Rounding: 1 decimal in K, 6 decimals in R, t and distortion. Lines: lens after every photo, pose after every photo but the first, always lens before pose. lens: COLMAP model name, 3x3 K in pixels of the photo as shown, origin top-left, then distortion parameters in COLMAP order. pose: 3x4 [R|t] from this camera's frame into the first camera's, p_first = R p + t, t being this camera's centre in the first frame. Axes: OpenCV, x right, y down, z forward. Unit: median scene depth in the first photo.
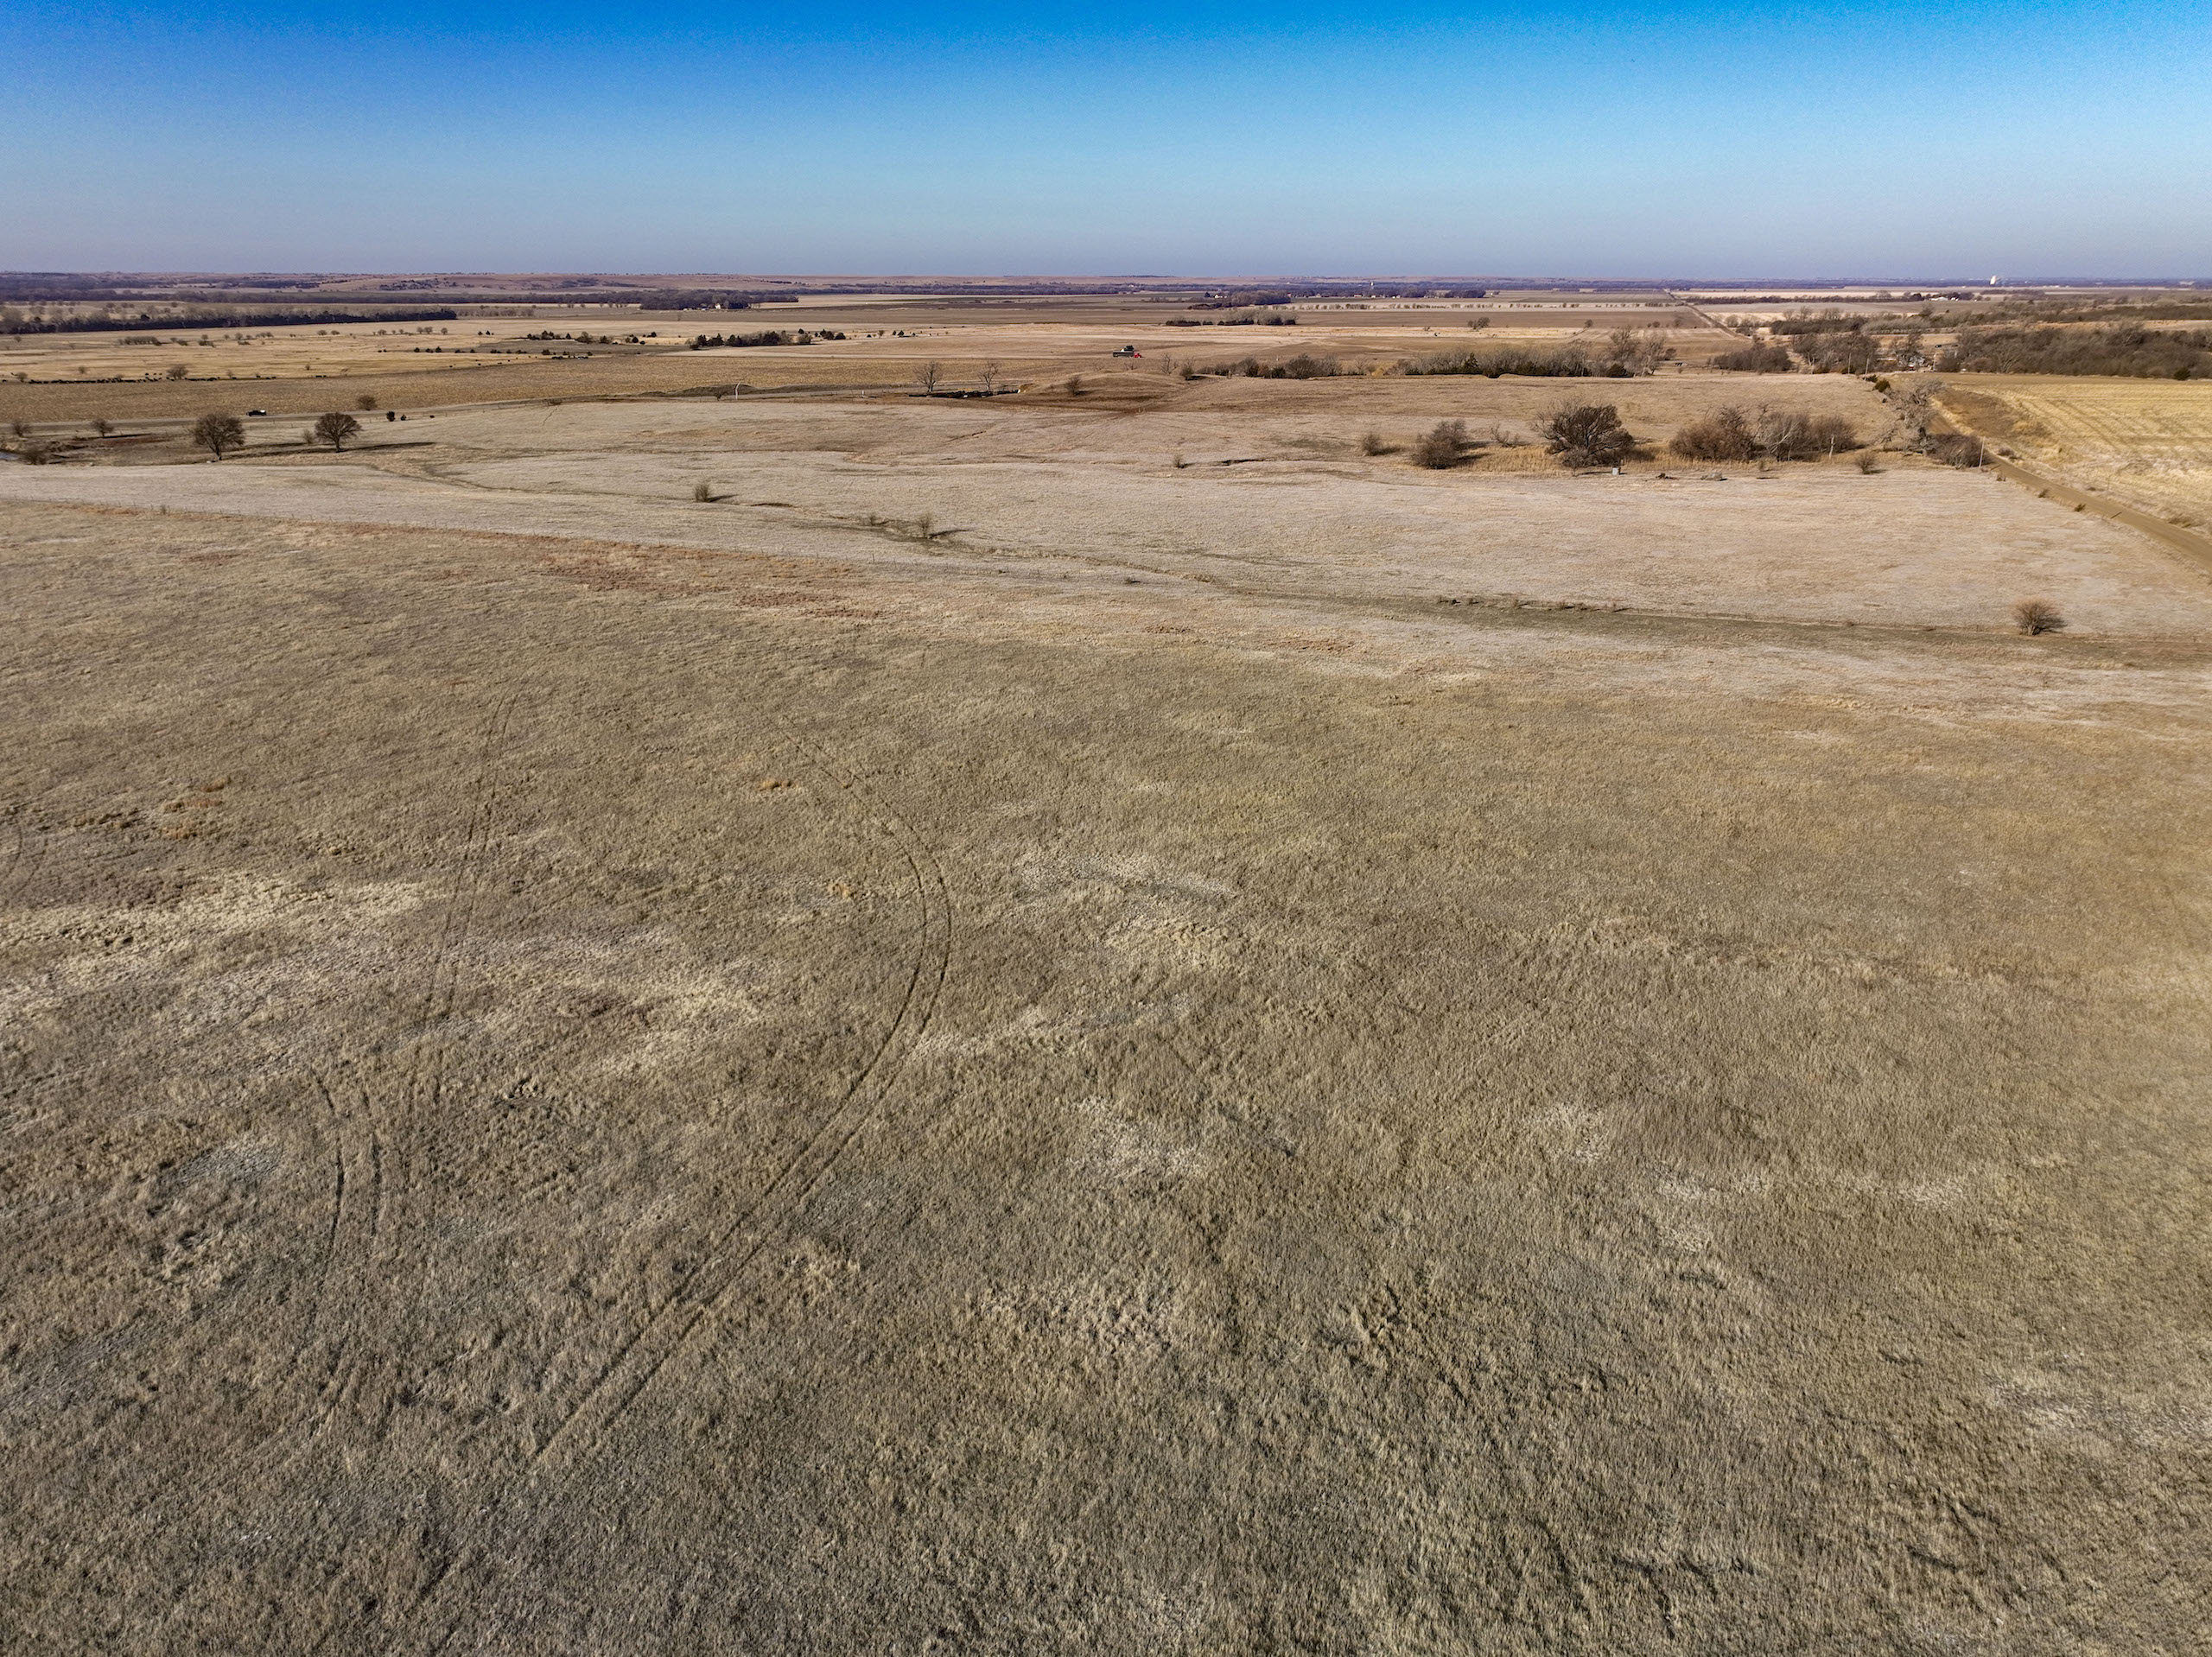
lens RADIAL K [[1538.2, 0, 1106.0], [0, 1538.2, 828.5], [0, 0, 1]] dist [0.002551, 0.002296]
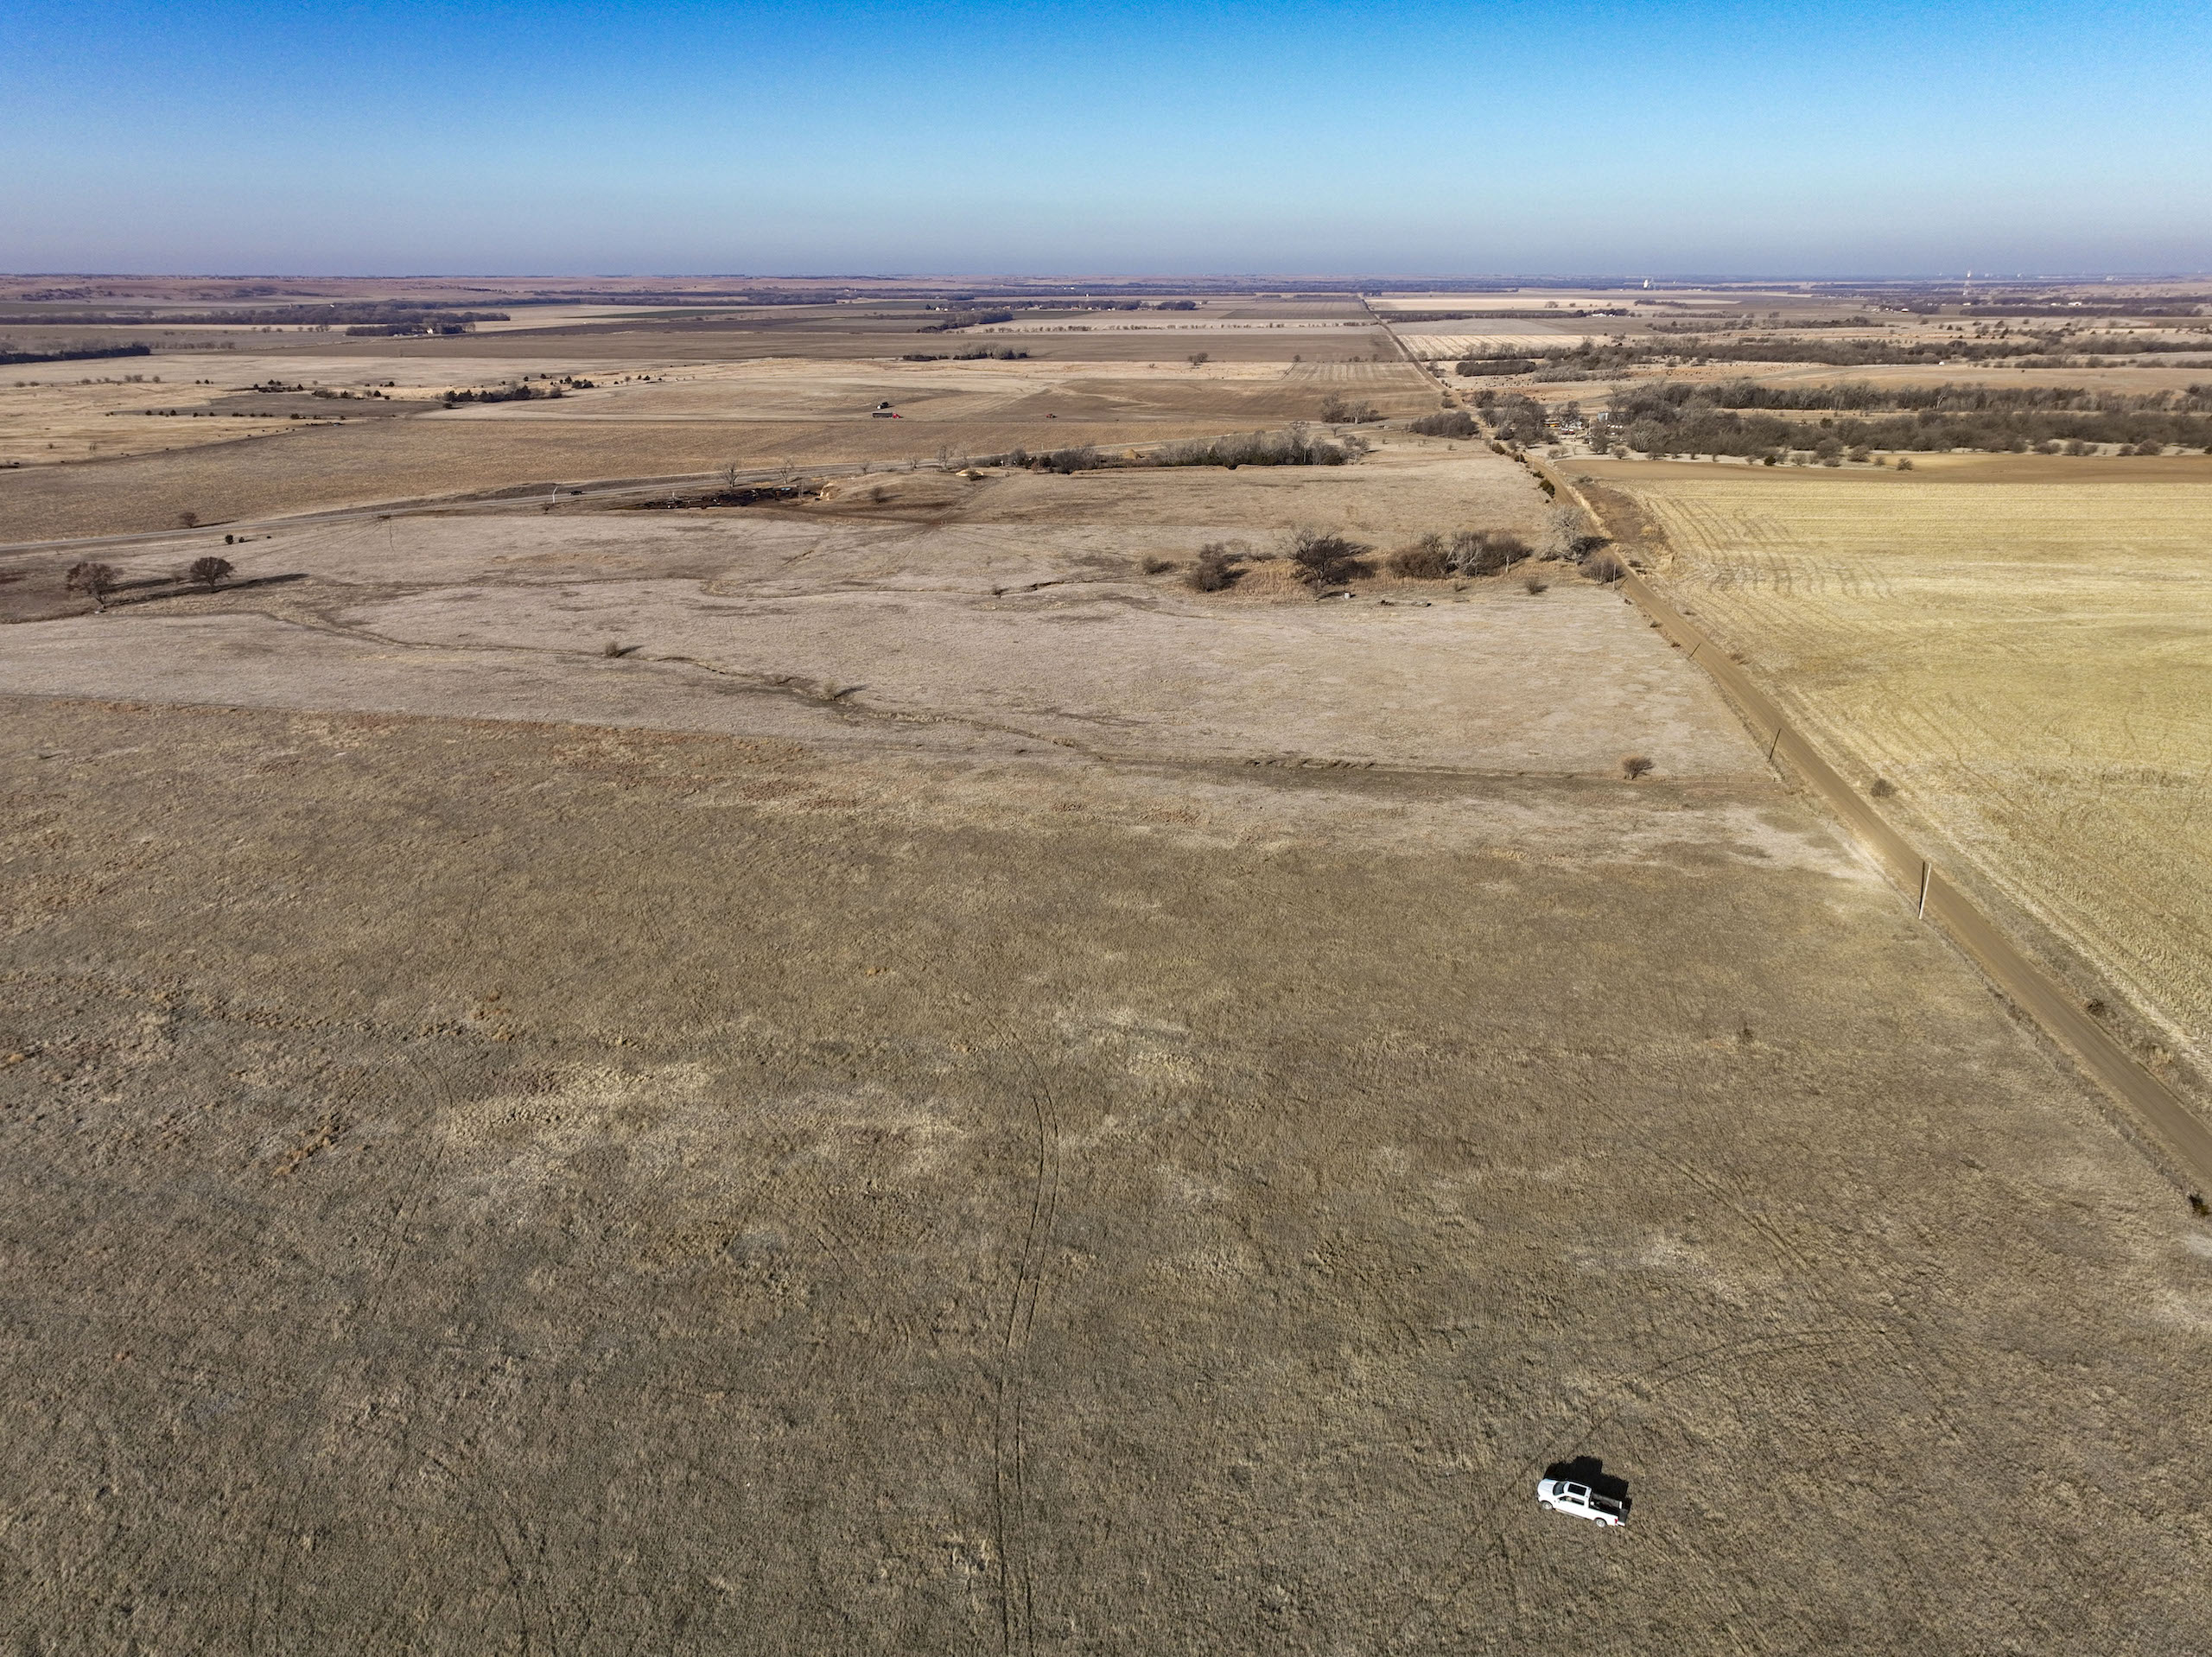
lens RADIAL K [[1538.2, 0, 1106.0], [0, 1538.2, 828.5], [0, 0, 1]] dist [0.002551, 0.002296]
pose [[0.984325, -0.058371, 0.166423, -0.281961], [0.057785, 0.998294, 0.008369, -0.206239], [-0.166627, 0.001379, 0.986019, -0.703625]]
